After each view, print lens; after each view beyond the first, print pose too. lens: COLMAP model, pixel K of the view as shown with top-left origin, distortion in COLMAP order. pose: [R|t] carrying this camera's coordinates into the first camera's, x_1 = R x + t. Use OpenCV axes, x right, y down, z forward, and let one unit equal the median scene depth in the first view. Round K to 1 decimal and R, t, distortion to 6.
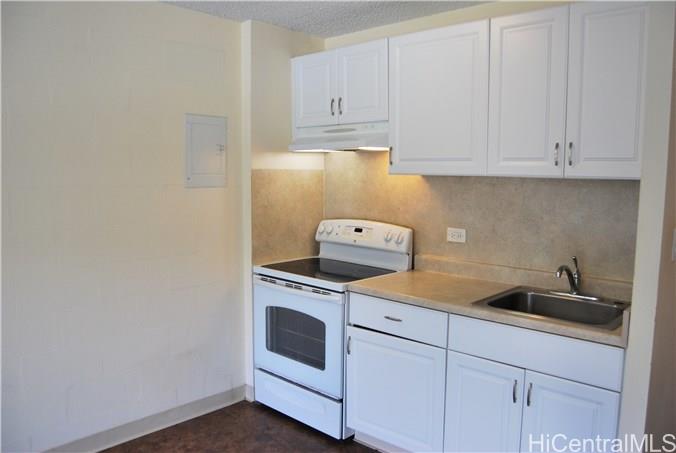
lens RADIAL K [[537.4, 0, 342.1], [0, 537.4, 227.1], [0, 0, 1]] dist [-0.073948, 0.017866]
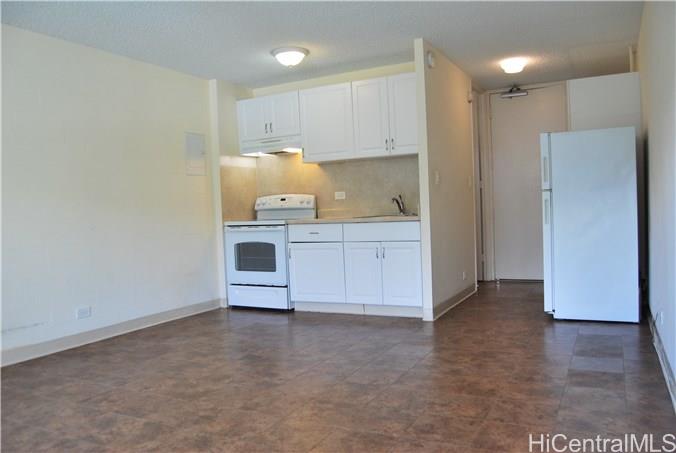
lens RADIAL K [[537.4, 0, 342.1], [0, 537.4, 227.1], [0, 0, 1]] dist [-0.073948, 0.017866]
pose [[0.963227, -0.057015, 0.262569, -0.258409], [0.076291, 0.995042, -0.063808, 0.230494], [-0.257629, 0.081493, 0.962801, -0.734061]]
